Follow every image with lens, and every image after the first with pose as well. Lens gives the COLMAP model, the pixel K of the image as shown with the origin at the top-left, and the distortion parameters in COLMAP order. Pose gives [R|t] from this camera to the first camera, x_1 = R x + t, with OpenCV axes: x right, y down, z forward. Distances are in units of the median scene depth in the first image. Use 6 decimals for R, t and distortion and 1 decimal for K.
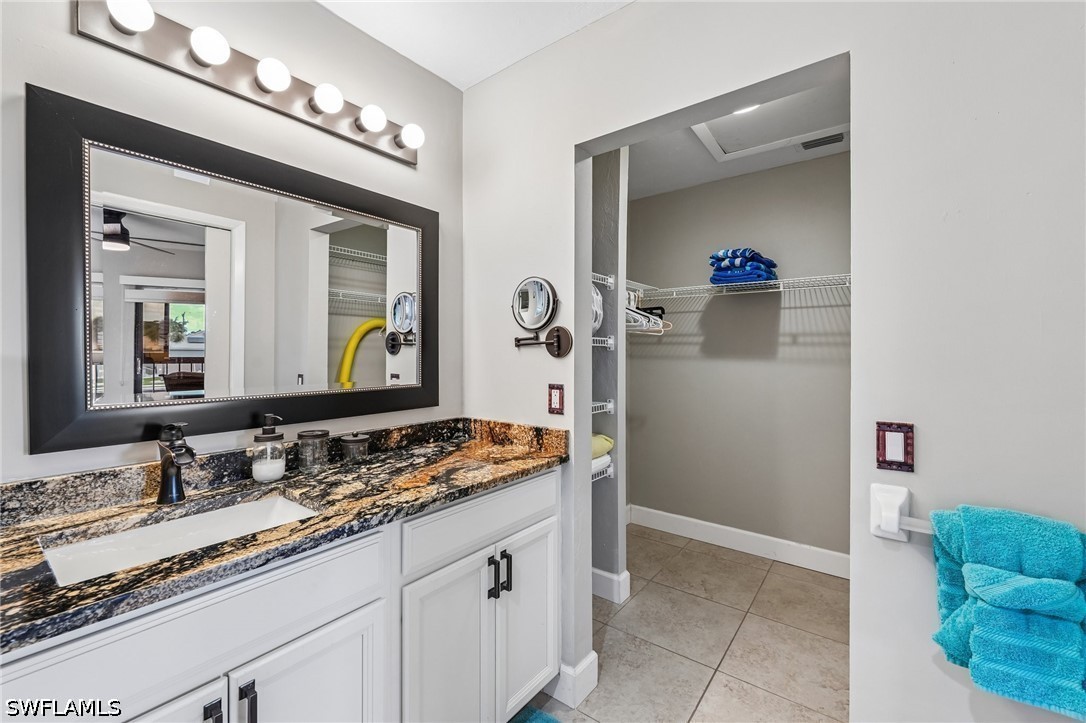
lens RADIAL K [[442.7, 0, 543.6], [0, 442.7, 356.0], [0, 0, 1]] dist [-0.005242, -0.000527]
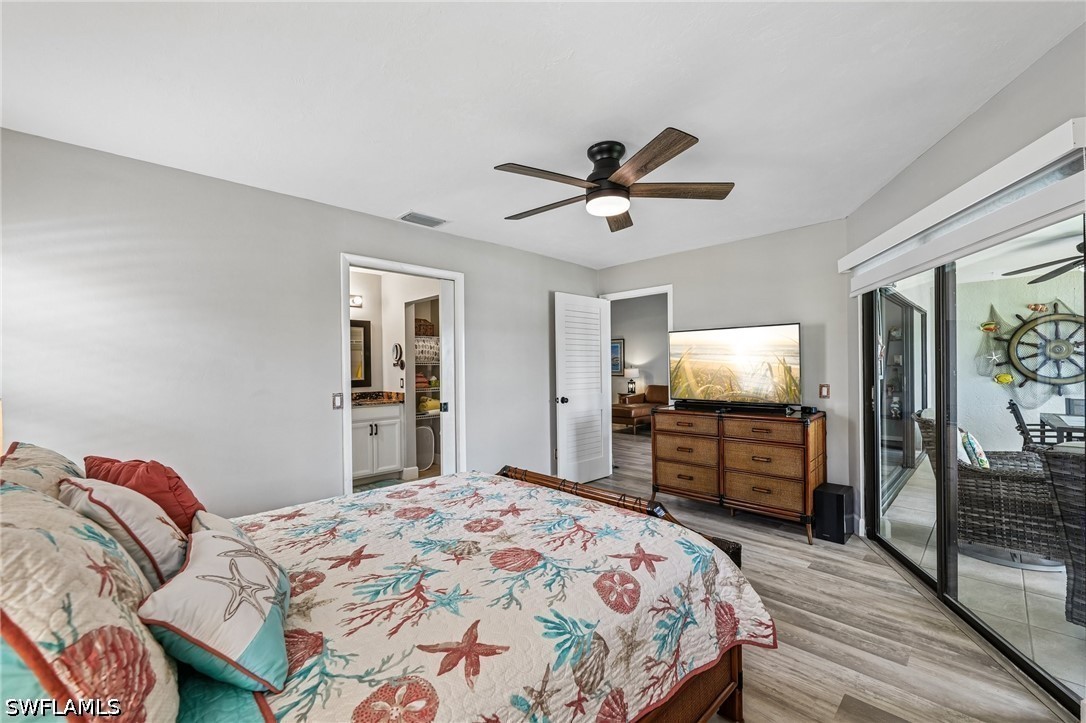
lens RADIAL K [[442.7, 0, 540.3], [0, 442.7, 356.1], [0, 0, 1]] dist [-0.005242, -0.000527]
pose [[0.990966, -0.008546, -0.133841, 1.830372], [0.004585, 0.999543, -0.029871, 0.006489], [0.134035, 0.028988, 0.990553, -2.535094]]
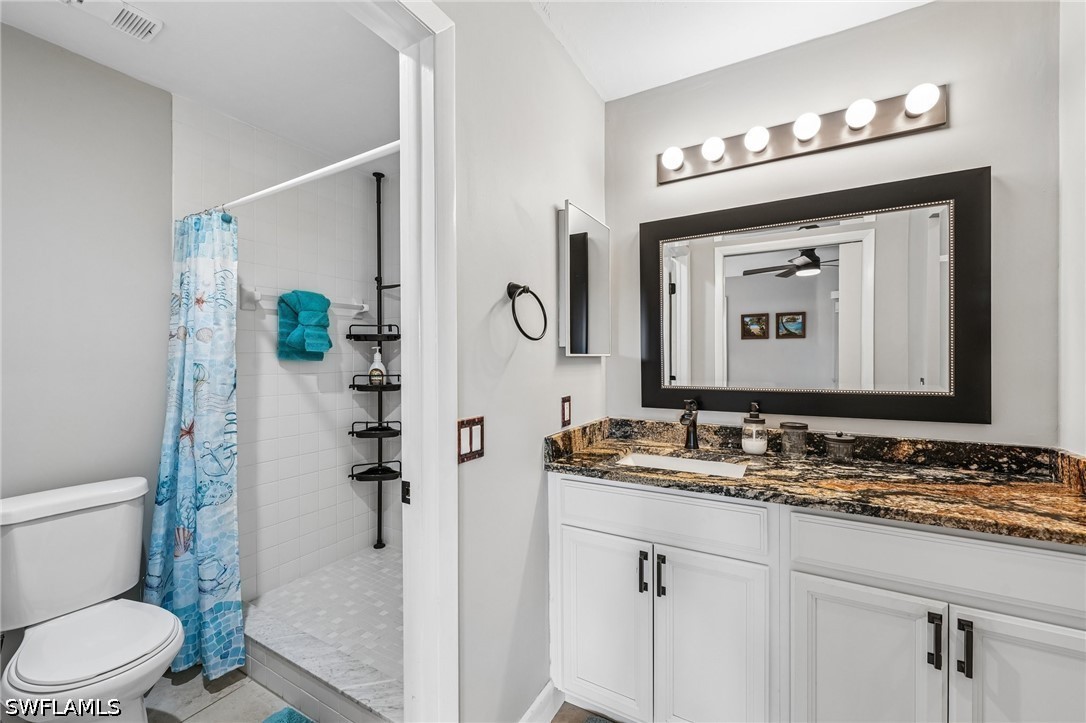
lens RADIAL K [[442.7, 0, 545.5], [0, 442.7, 359.2], [0, 0, 1]] dist [-0.005242, -0.000527]
pose [[0.127404, 0.001058, -0.991850, 0.593001], [0.001524, 0.999998, 0.001262, 0.000496], [0.991850, -0.001672, 0.127402, 0.226154]]
